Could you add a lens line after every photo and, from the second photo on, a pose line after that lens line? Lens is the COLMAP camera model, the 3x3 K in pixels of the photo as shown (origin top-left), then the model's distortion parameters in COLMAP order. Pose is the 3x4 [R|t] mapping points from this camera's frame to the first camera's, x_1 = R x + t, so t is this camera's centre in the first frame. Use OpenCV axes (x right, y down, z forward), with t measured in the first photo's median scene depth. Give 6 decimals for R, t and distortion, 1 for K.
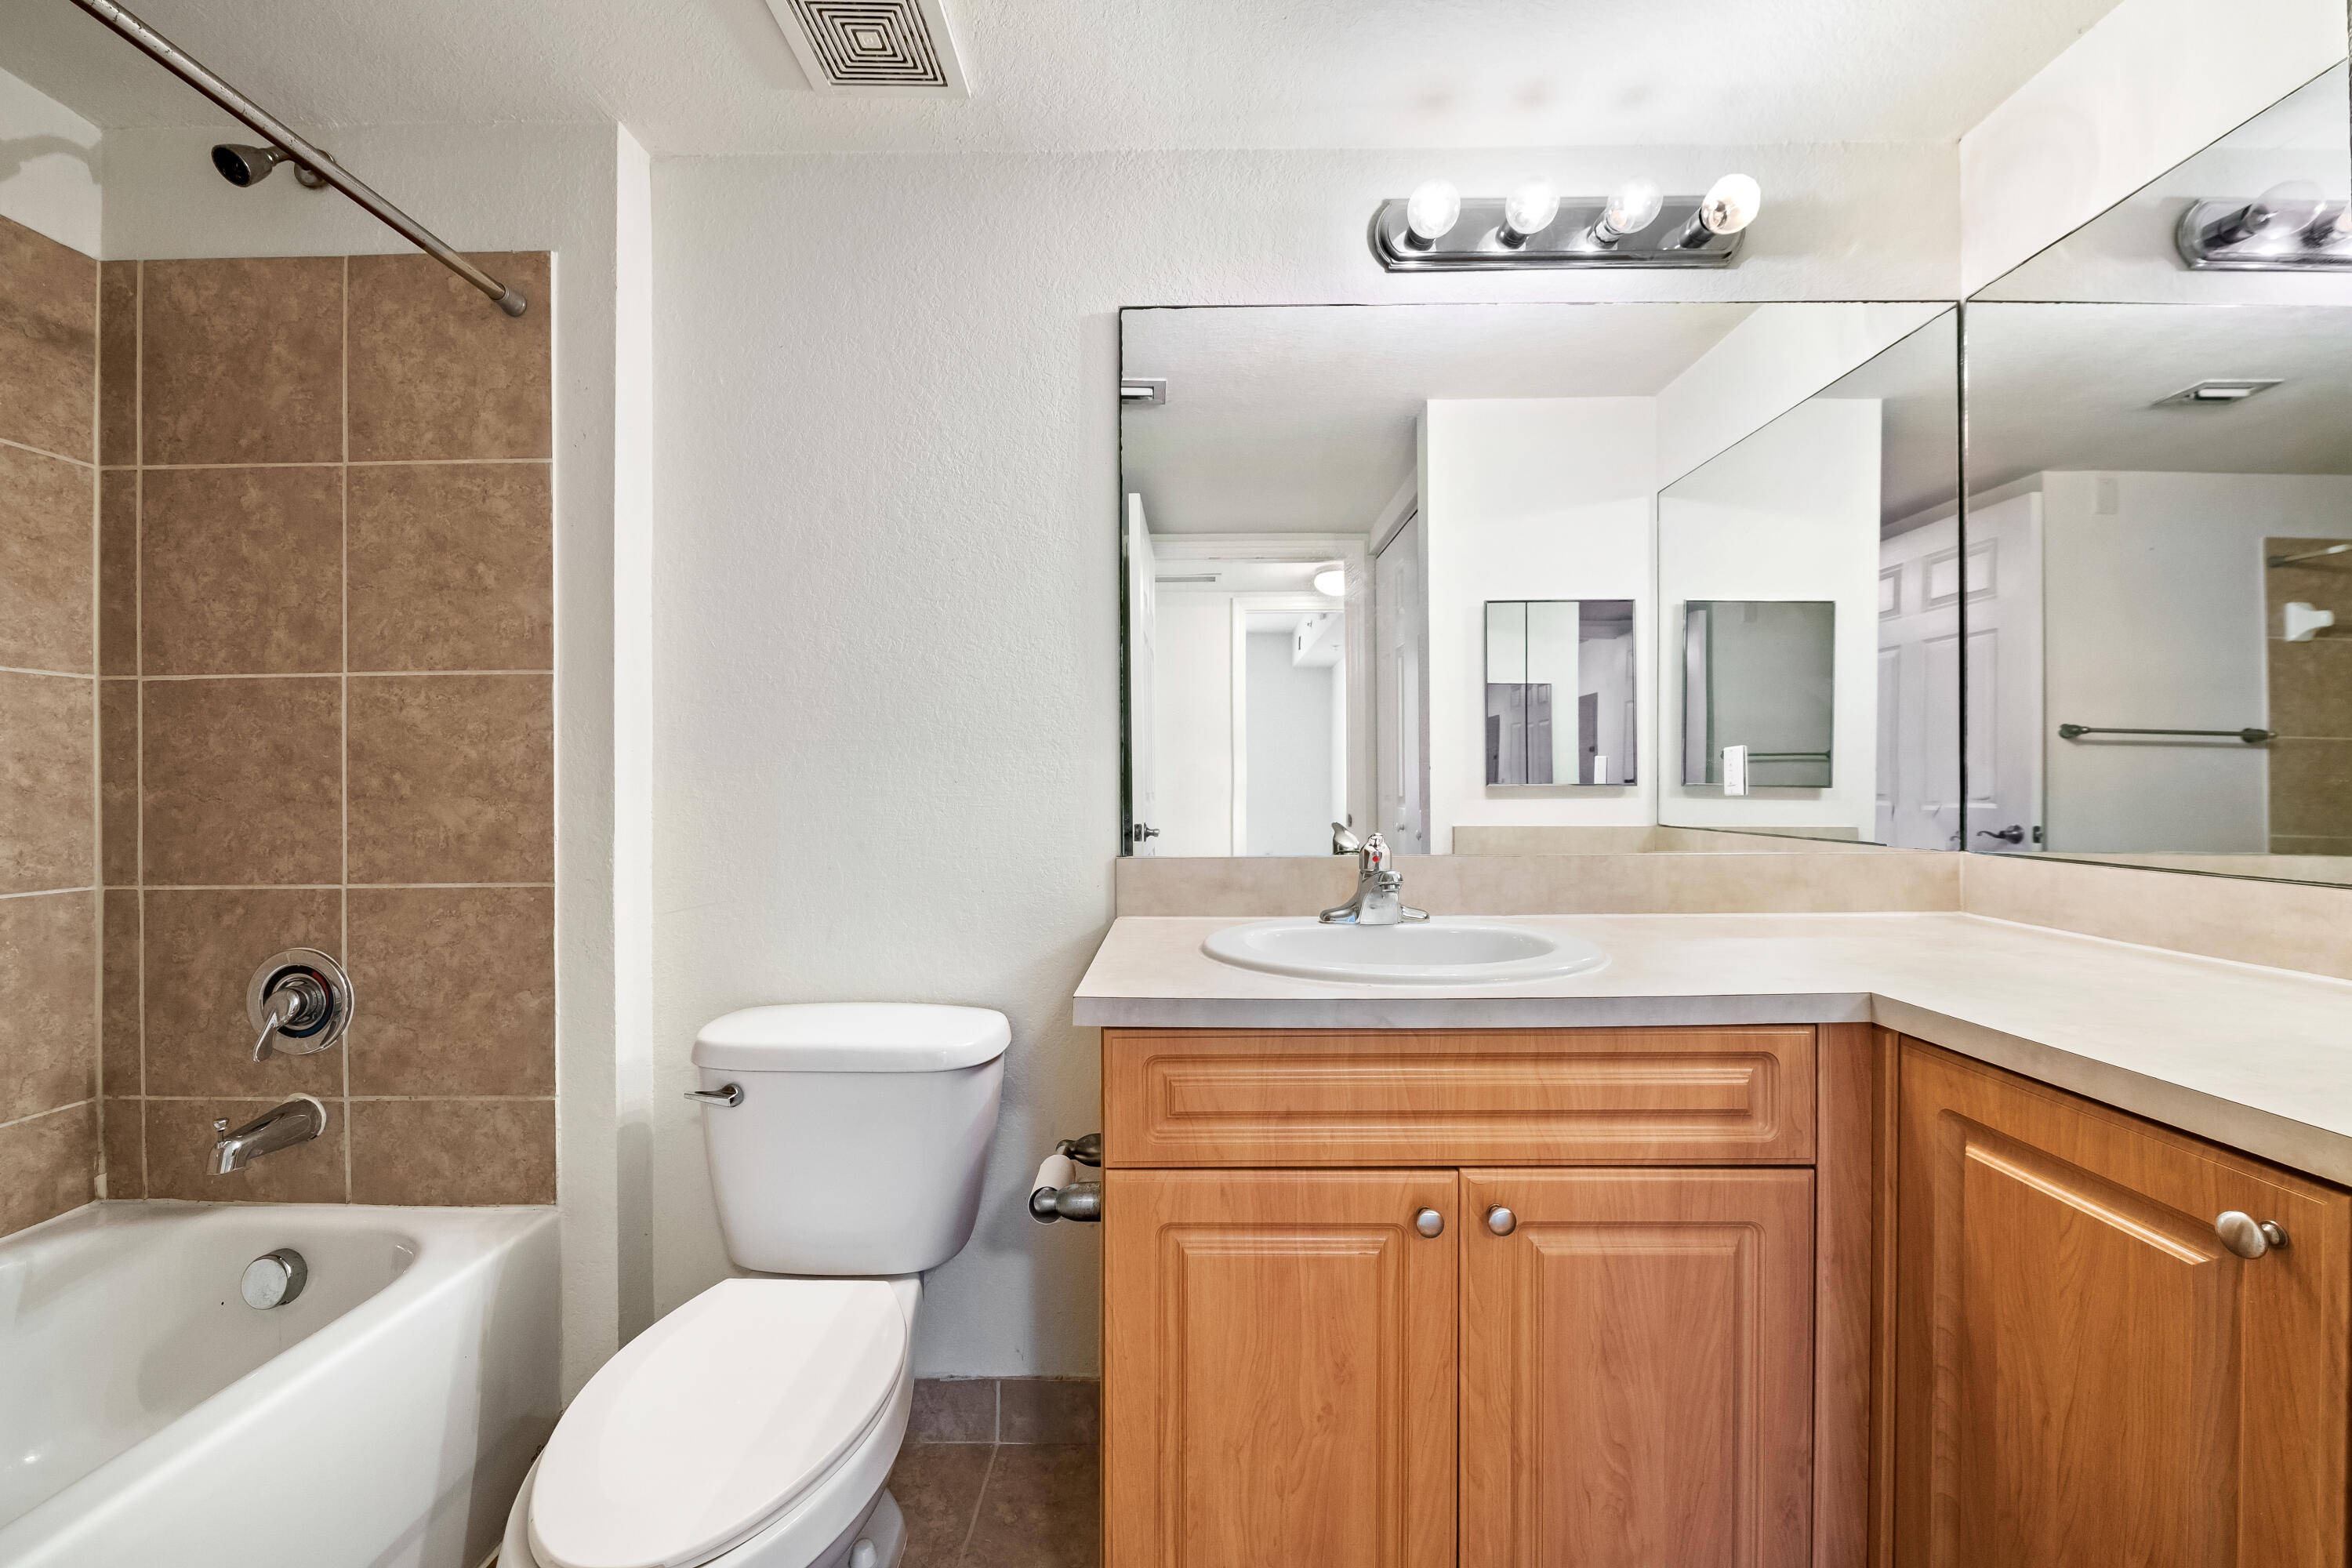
lens RADIAL K [[931.3, 0, 1185.2], [0, 931.3, 785.0], [0, 0, 1]] dist [0.000334, -0.003478]
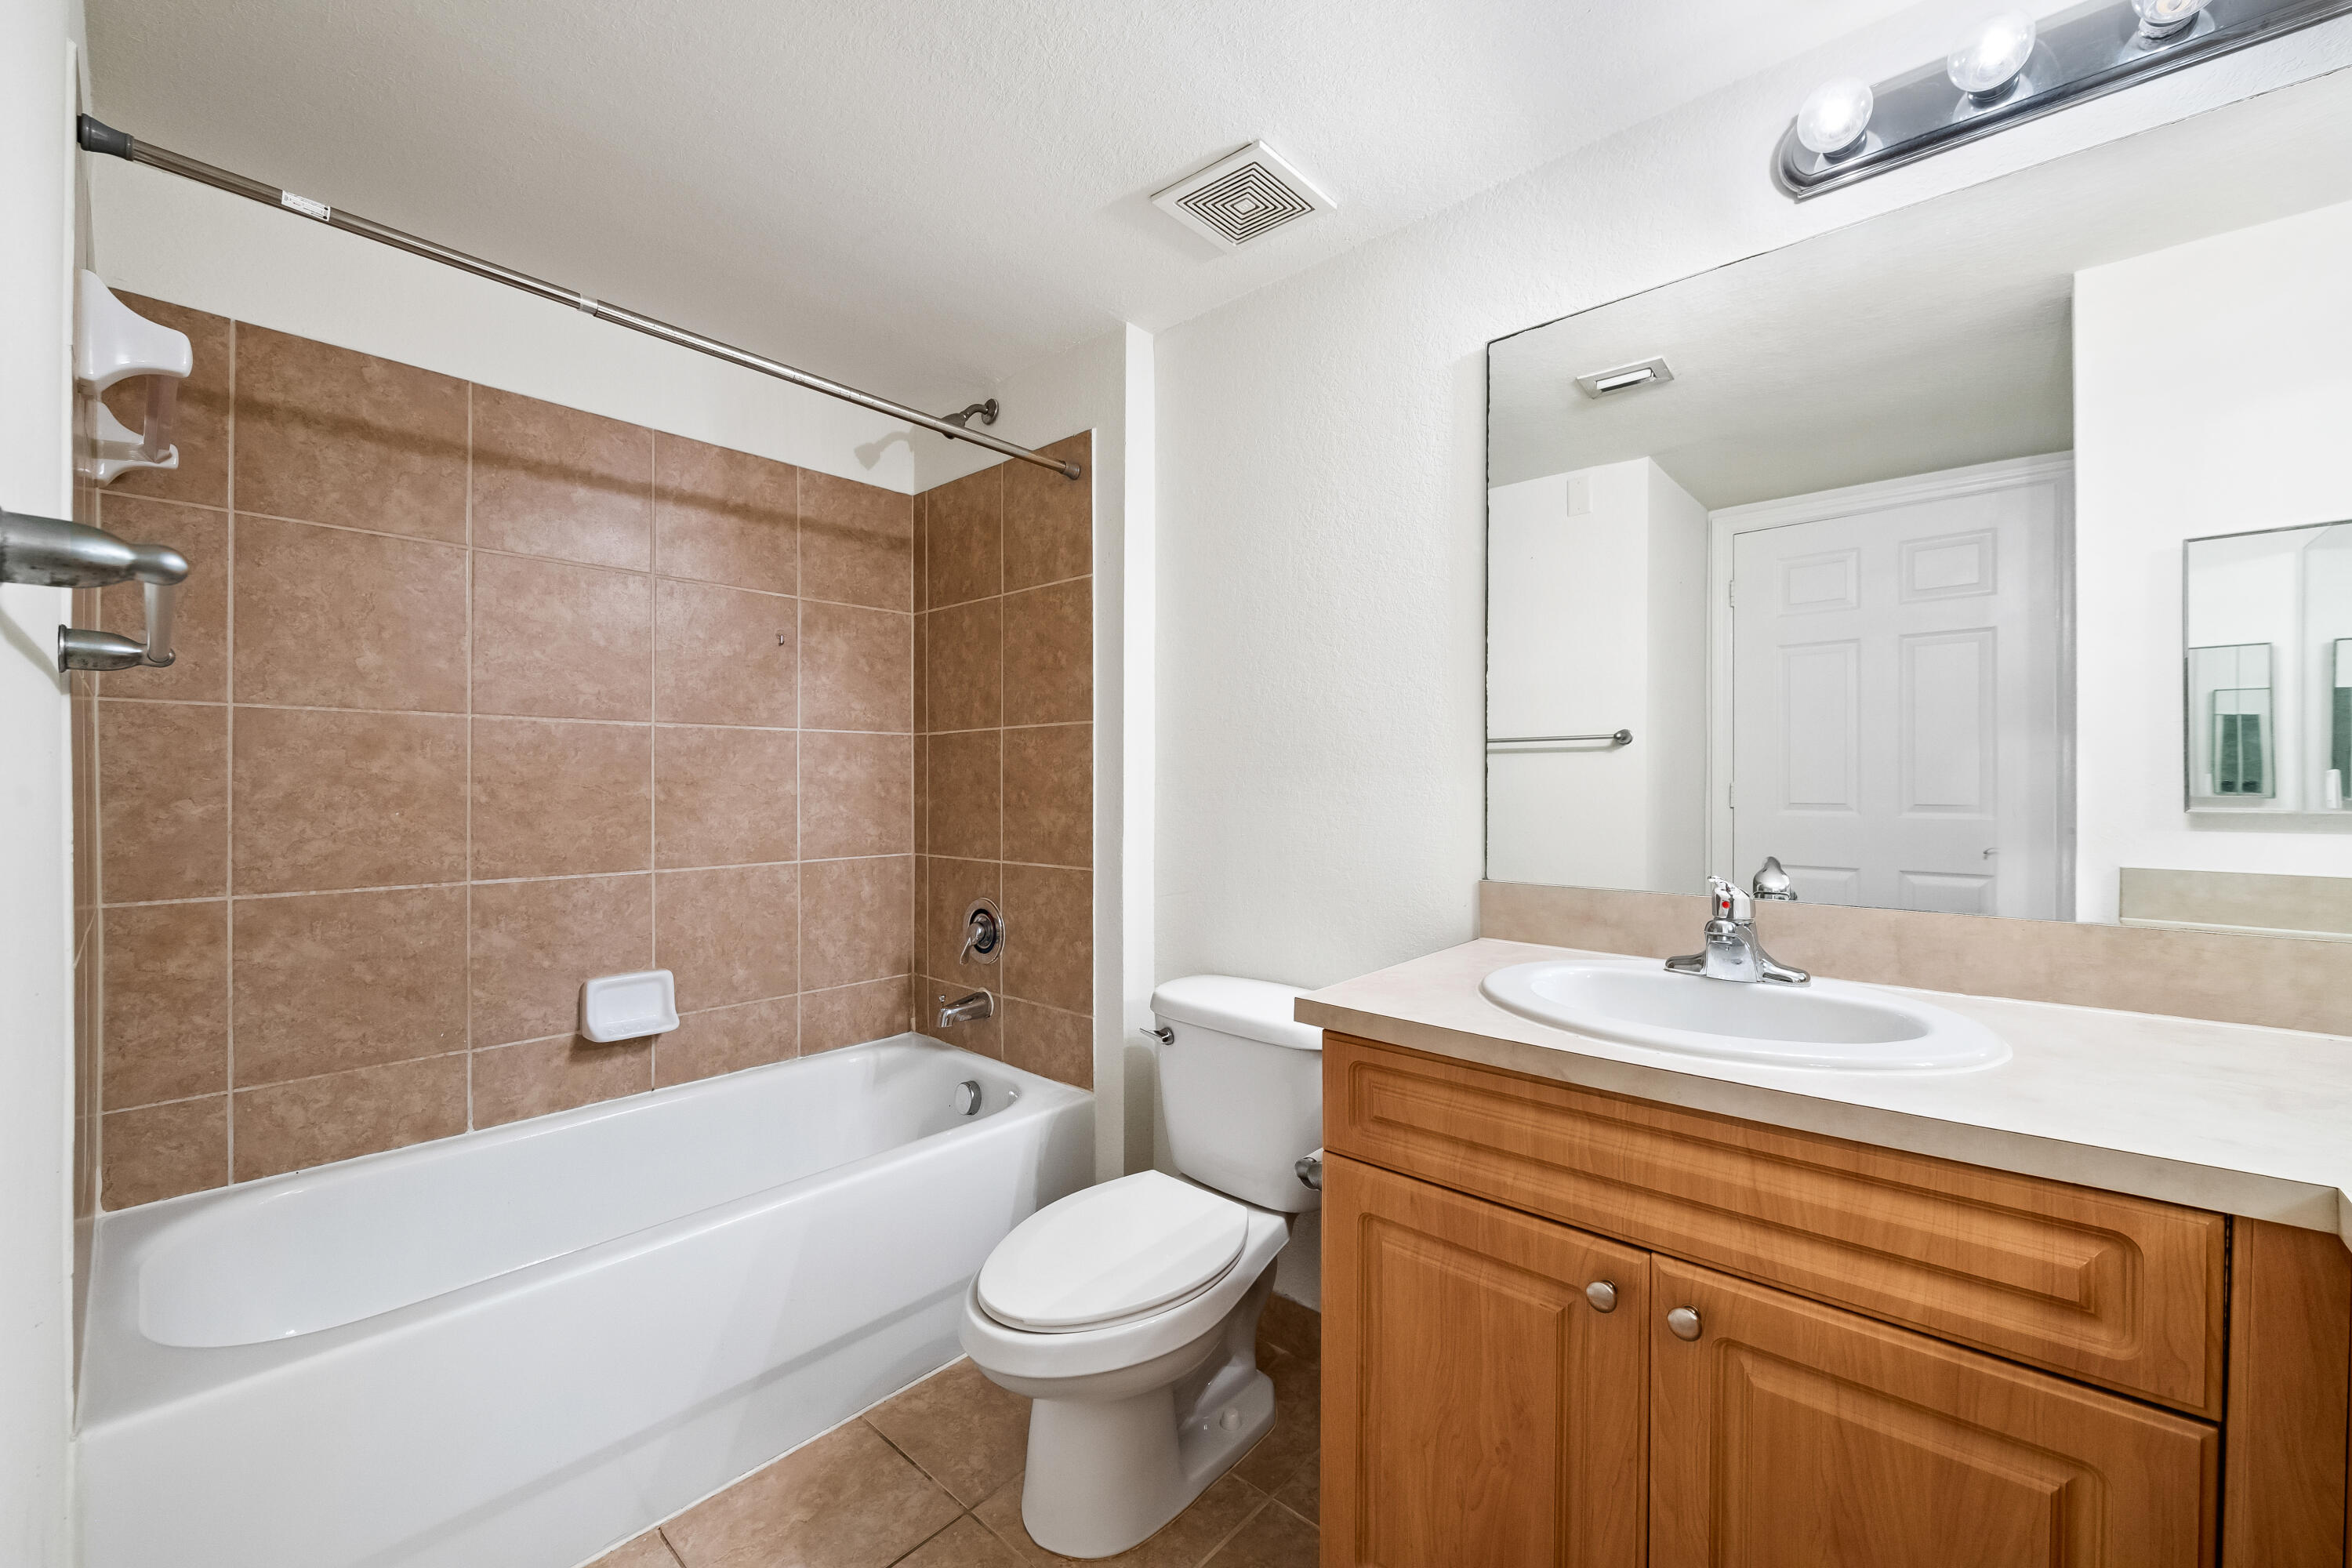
lens RADIAL K [[931.3, 0, 1185.2], [0, 931.3, 785.0], [0, 0, 1]] dist [0.000334, -0.003478]
pose [[0.752646, 0.007892, -0.658378, 0.379603], [-0.003428, 0.999962, 0.008068, -0.036228], [0.658417, -0.003815, 0.752644, 0.010182]]
